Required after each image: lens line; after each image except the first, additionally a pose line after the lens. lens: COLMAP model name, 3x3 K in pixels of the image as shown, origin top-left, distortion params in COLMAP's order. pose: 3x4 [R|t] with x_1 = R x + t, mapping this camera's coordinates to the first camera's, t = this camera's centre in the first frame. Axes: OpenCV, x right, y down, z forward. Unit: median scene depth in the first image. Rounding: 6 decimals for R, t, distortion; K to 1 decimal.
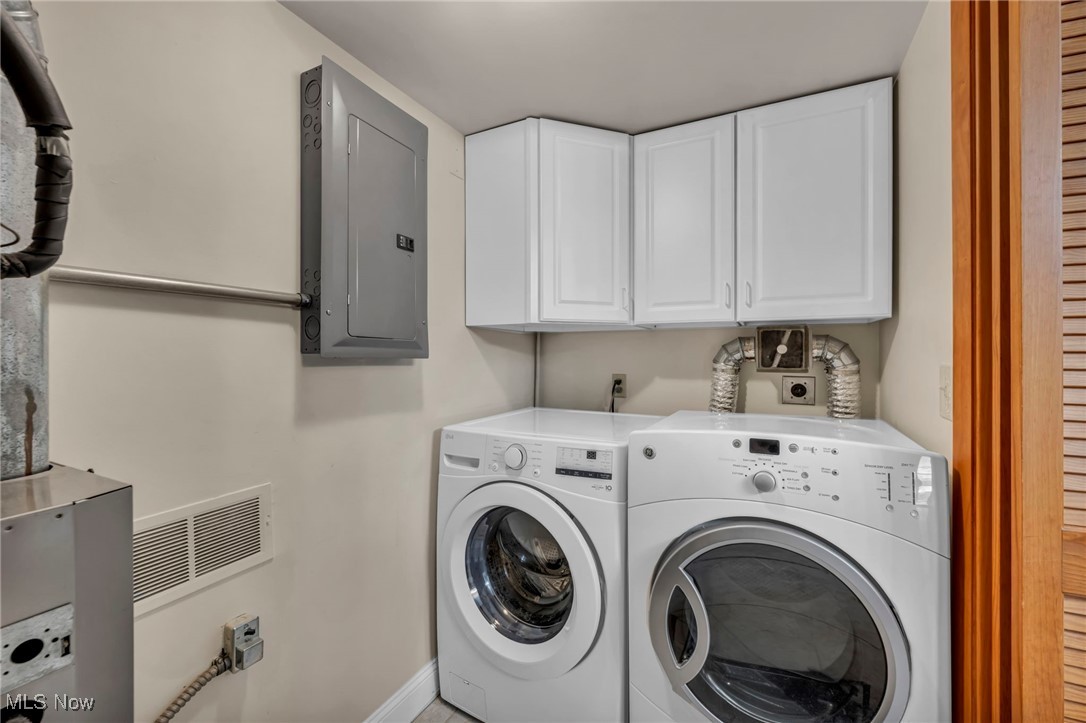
lens RADIAL K [[438.6, 0, 537.1], [0, 438.6, 362.4], [0, 0, 1]] dist [0.001994, 0.000096]
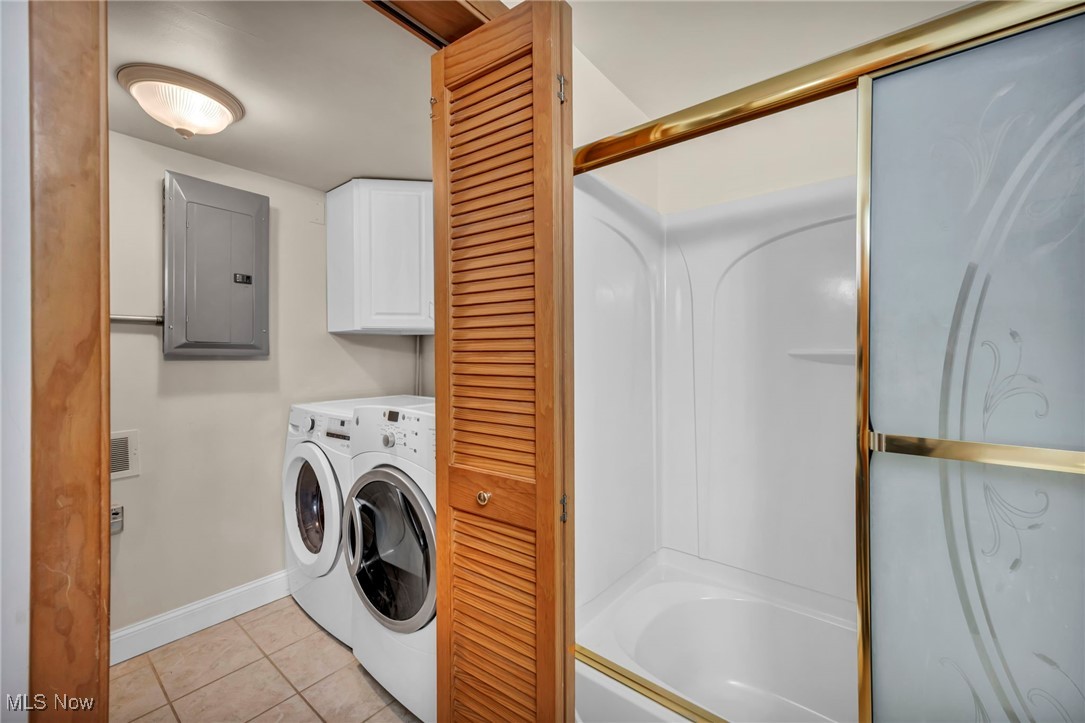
lens RADIAL K [[438.2, 0, 536.6], [0, 438.2, 362.4], [0, 0, 1]] dist [0.001994, 0.000096]
pose [[0.976121, 0.004515, -0.217180, 1.060882], [-0.003543, 0.999982, 0.004864, 0.003145], [0.217198, -0.003979, 0.976119, -0.260317]]
